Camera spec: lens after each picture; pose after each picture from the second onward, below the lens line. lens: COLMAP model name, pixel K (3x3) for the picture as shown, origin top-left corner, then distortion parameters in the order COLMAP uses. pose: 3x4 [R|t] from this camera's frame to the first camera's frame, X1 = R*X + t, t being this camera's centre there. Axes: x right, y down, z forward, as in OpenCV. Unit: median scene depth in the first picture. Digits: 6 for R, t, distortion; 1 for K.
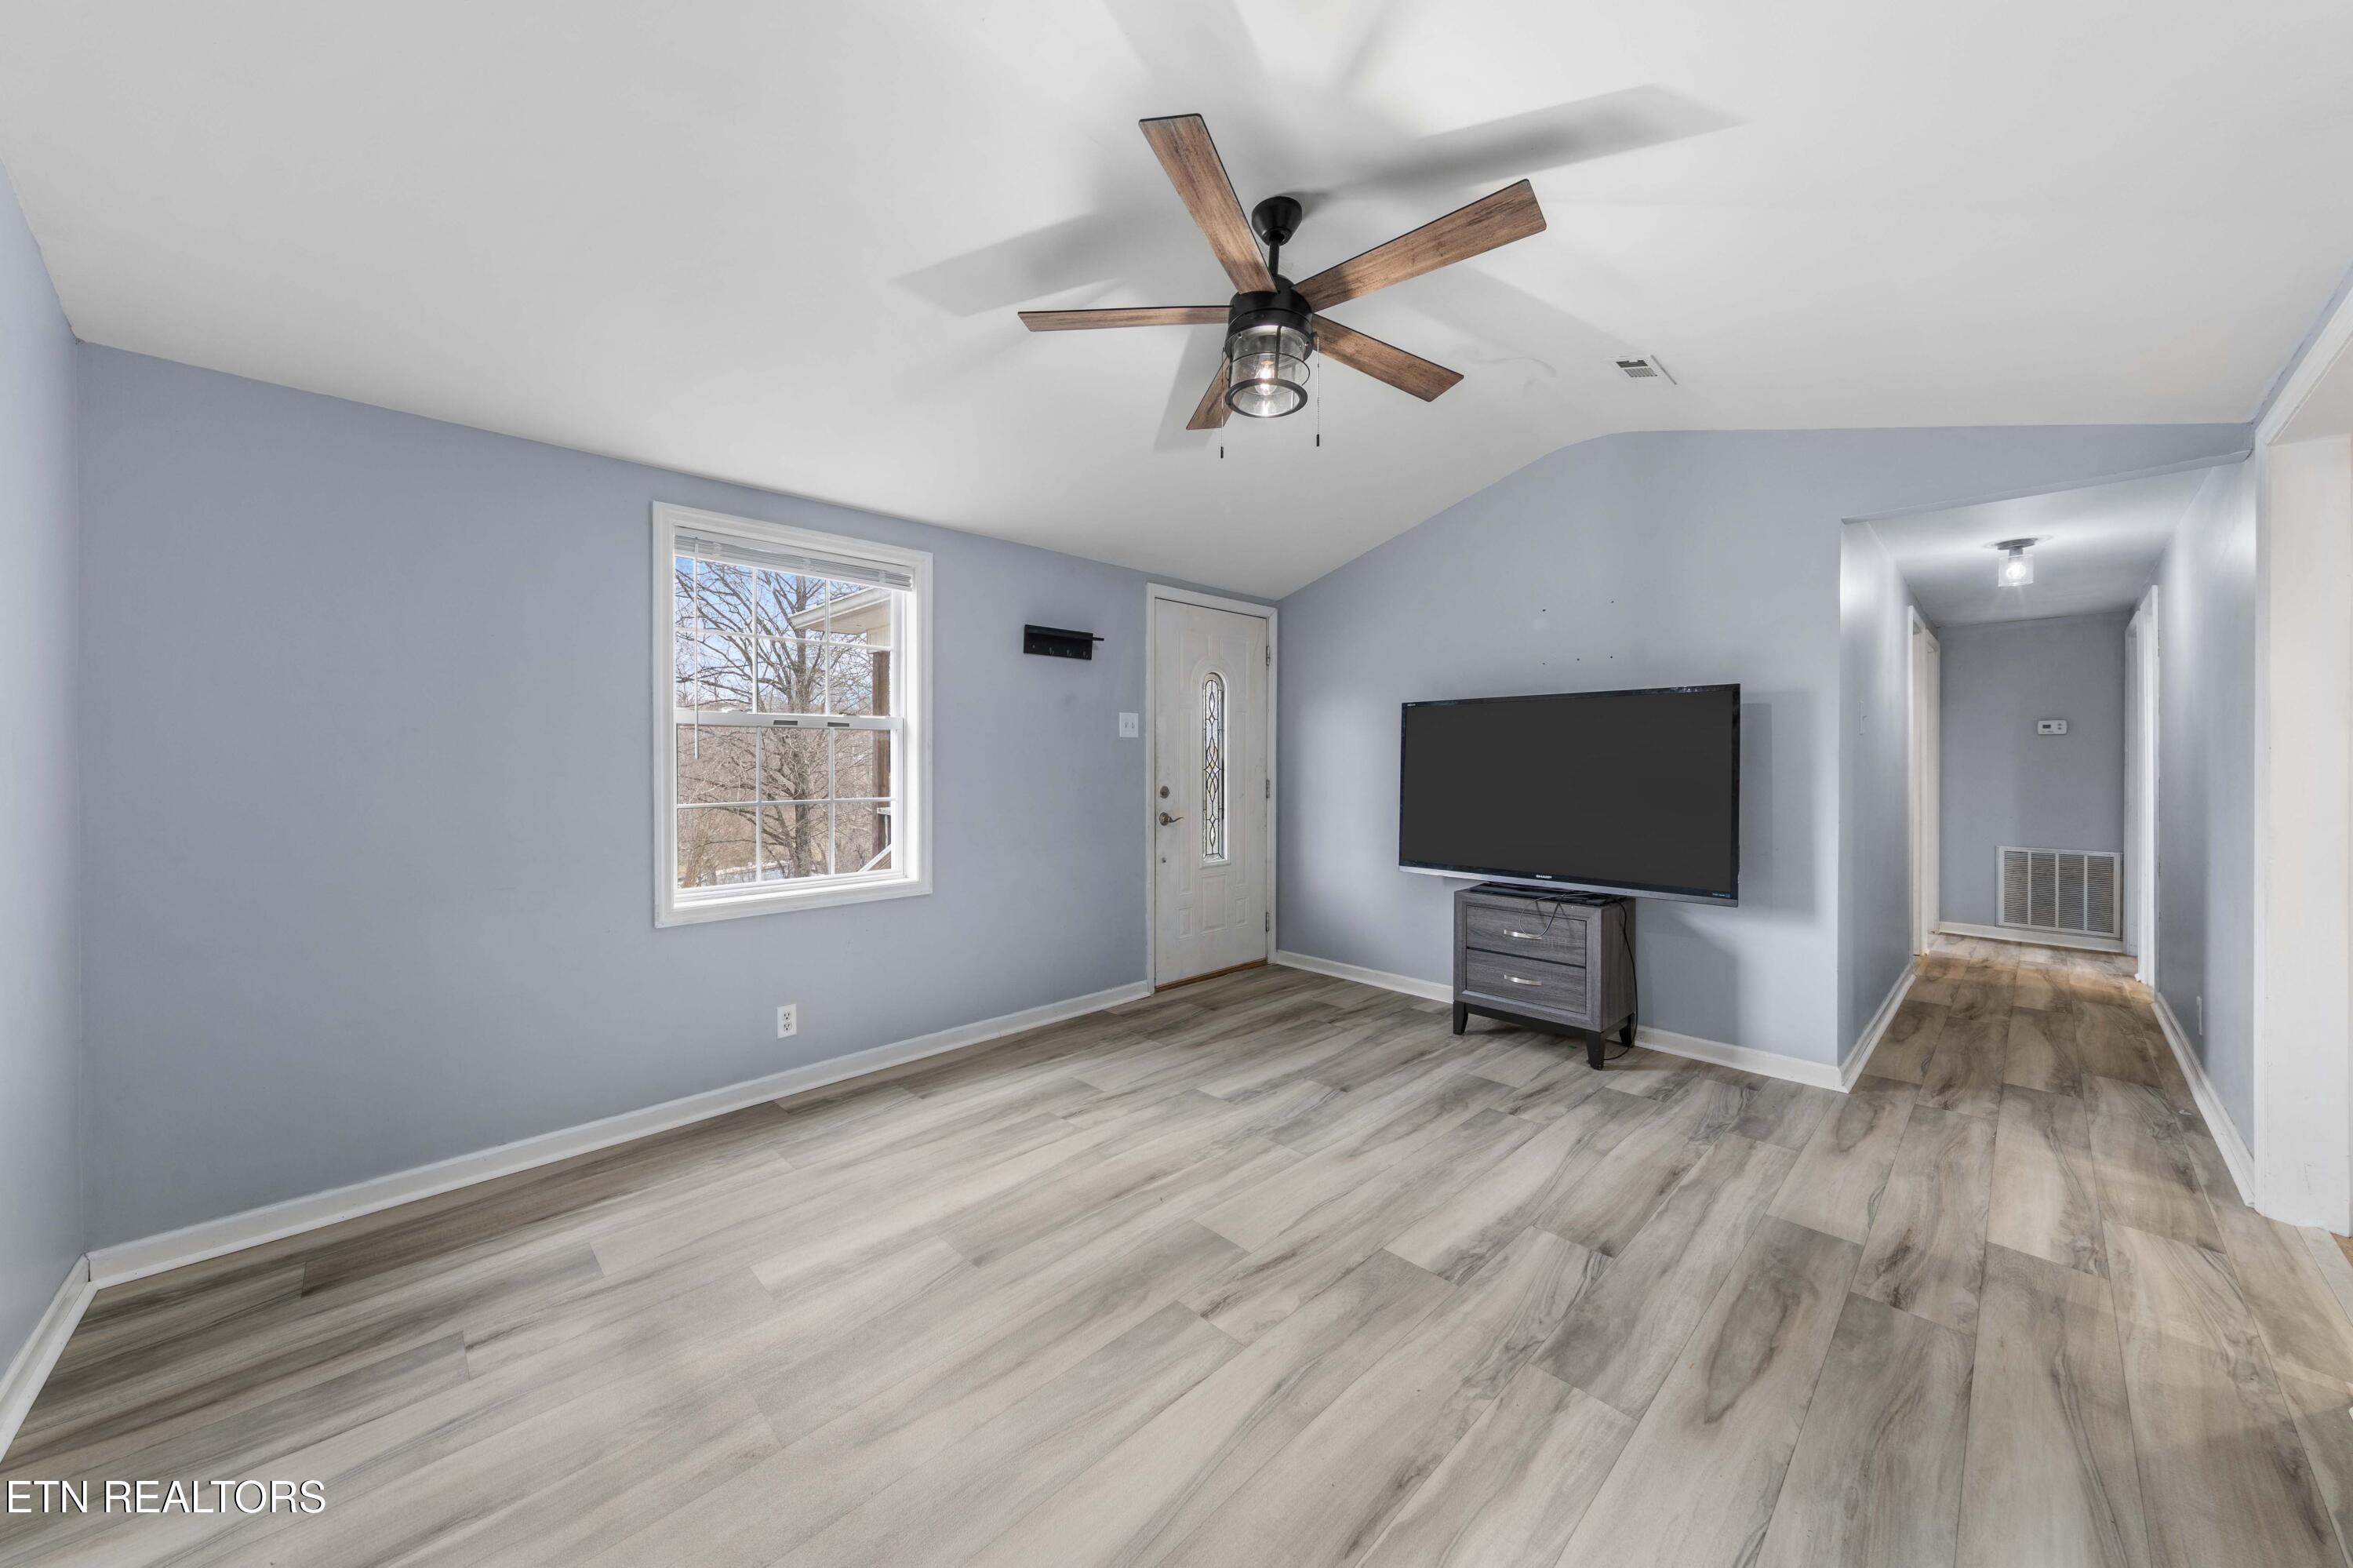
lens RADIAL K [[797.3, 0, 1128.2], [0, 797.3, 764.2], [0, 0, 1]] dist [-0.001505, 0.000605]
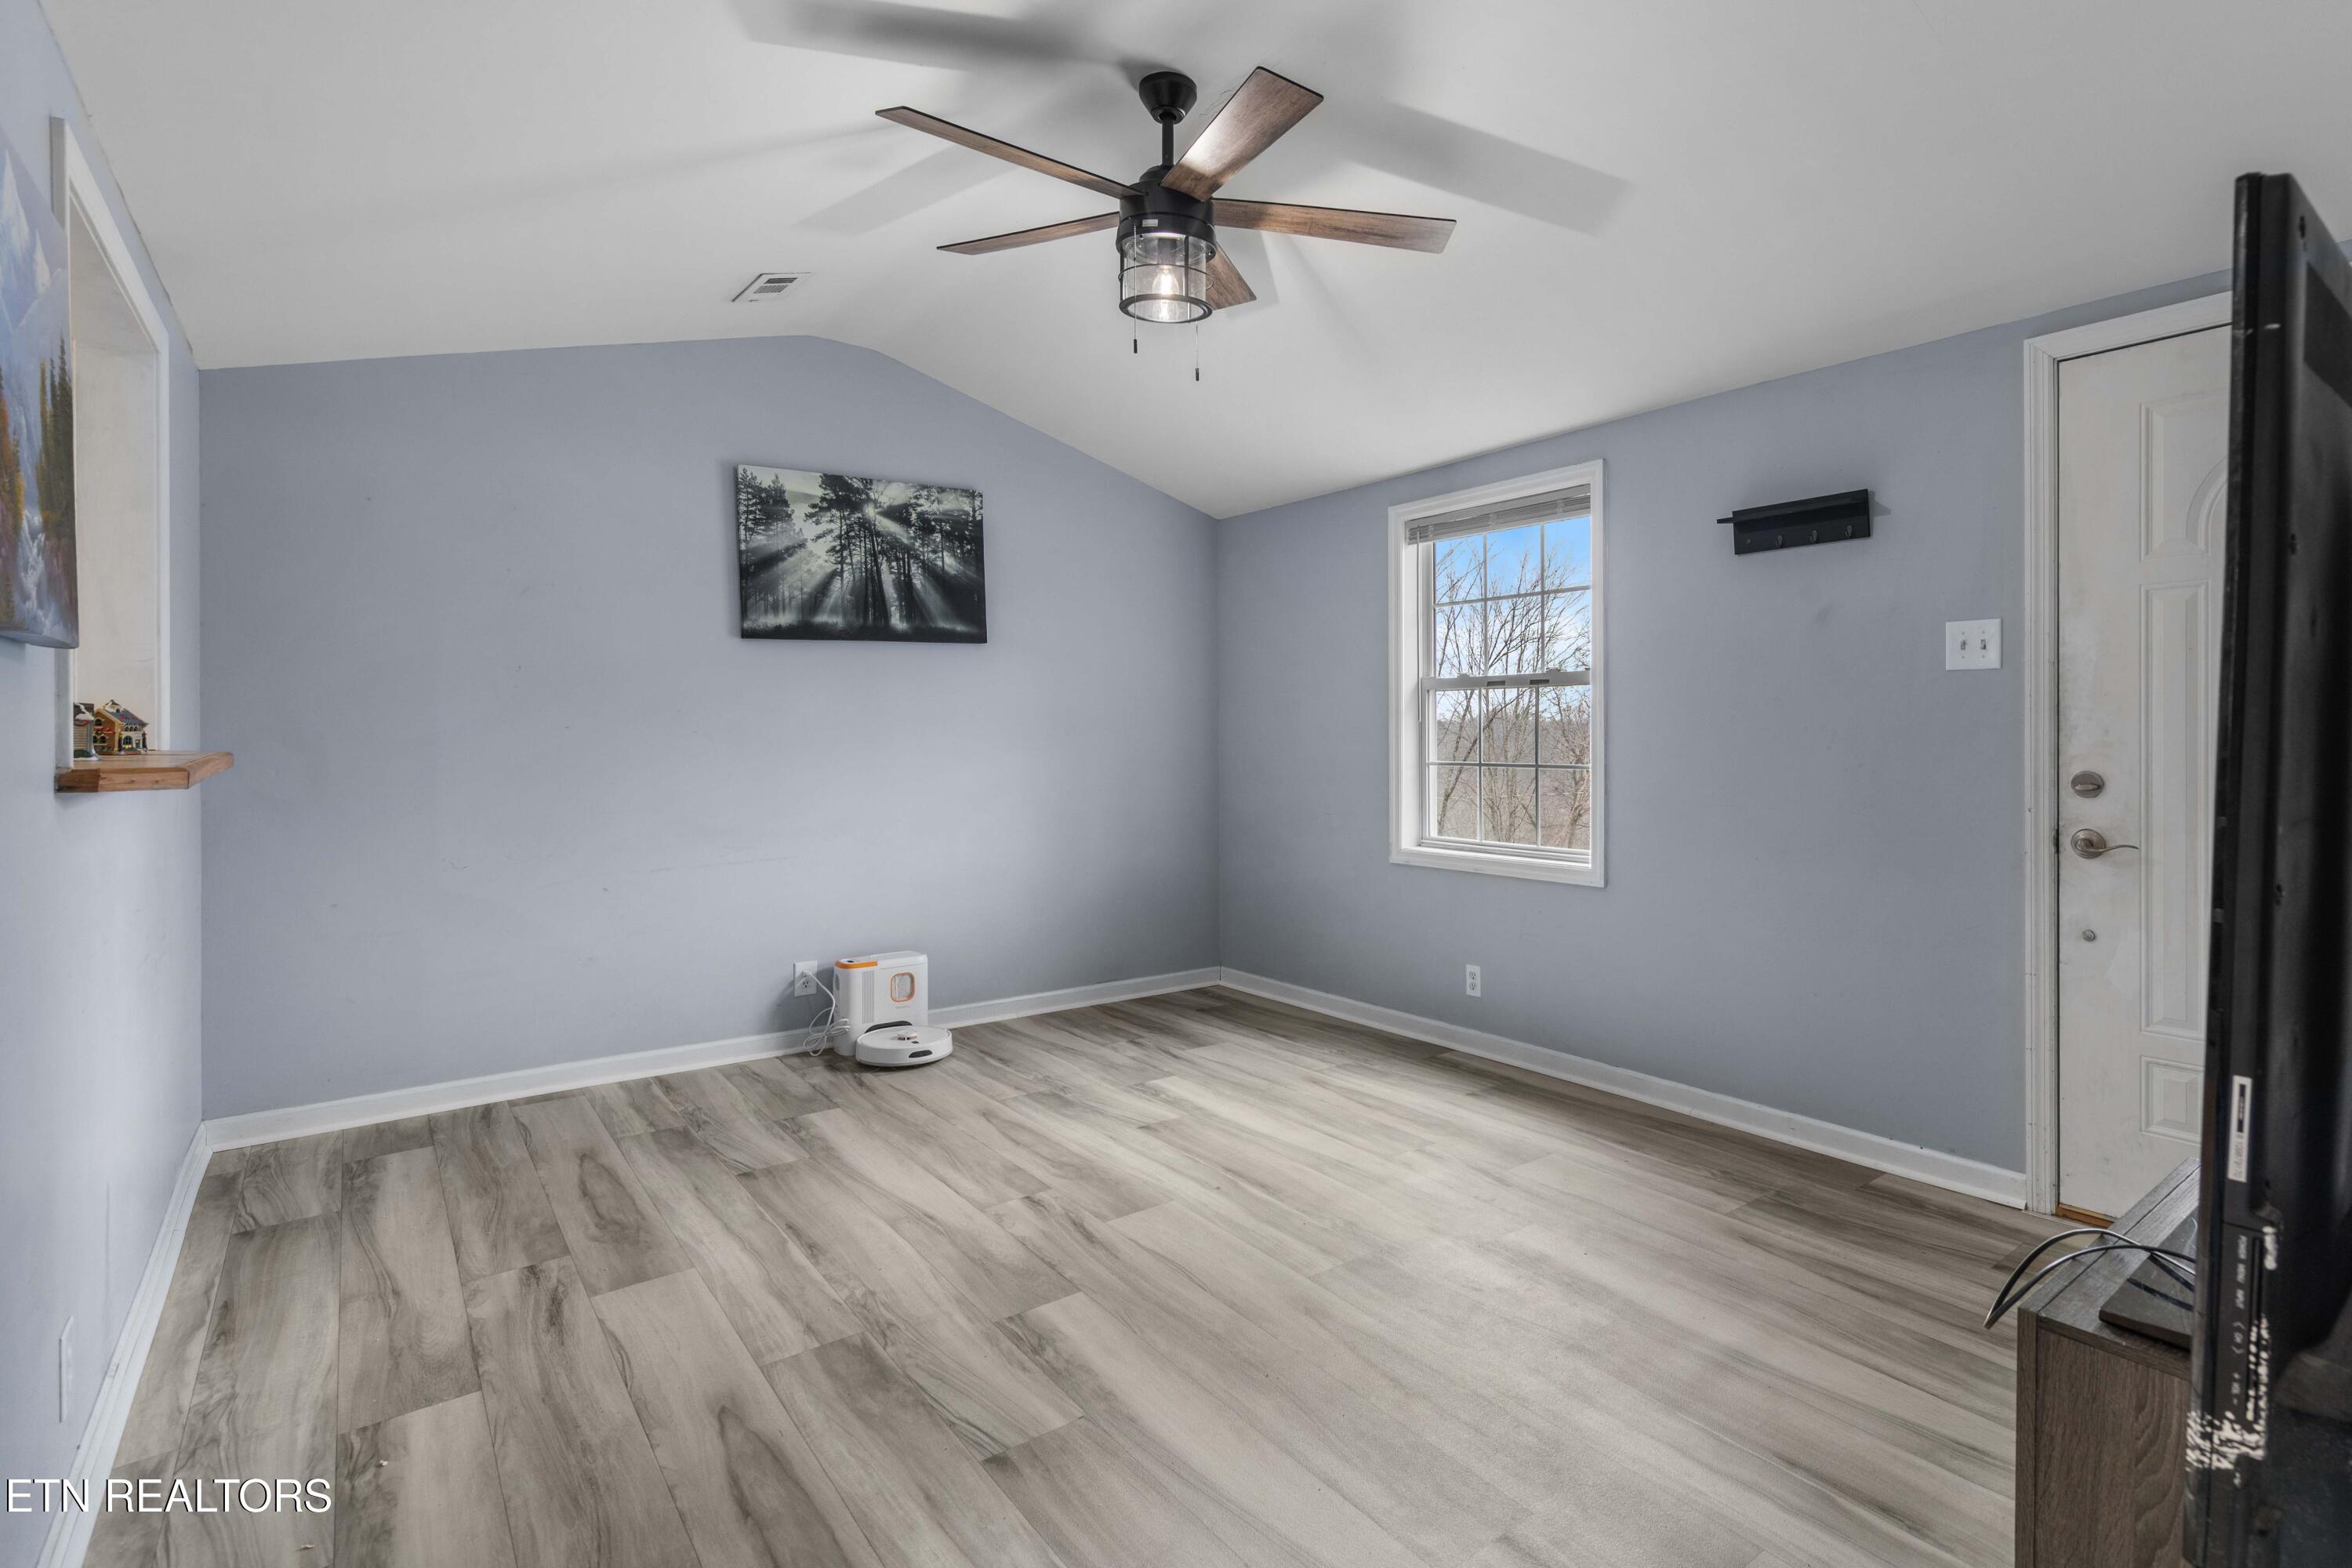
lens RADIAL K [[1090.0, 0, 1296.5], [0, 1090.0, 736.5], [0, 0, 1]] dist [0.021668, -0.002379]
pose [[-0.012982, 0.010230, -0.999863, 1.529596], [0.006351, 0.999928, 0.010148, -0.002448], [0.999896, -0.006219, -0.013046, 1.280612]]
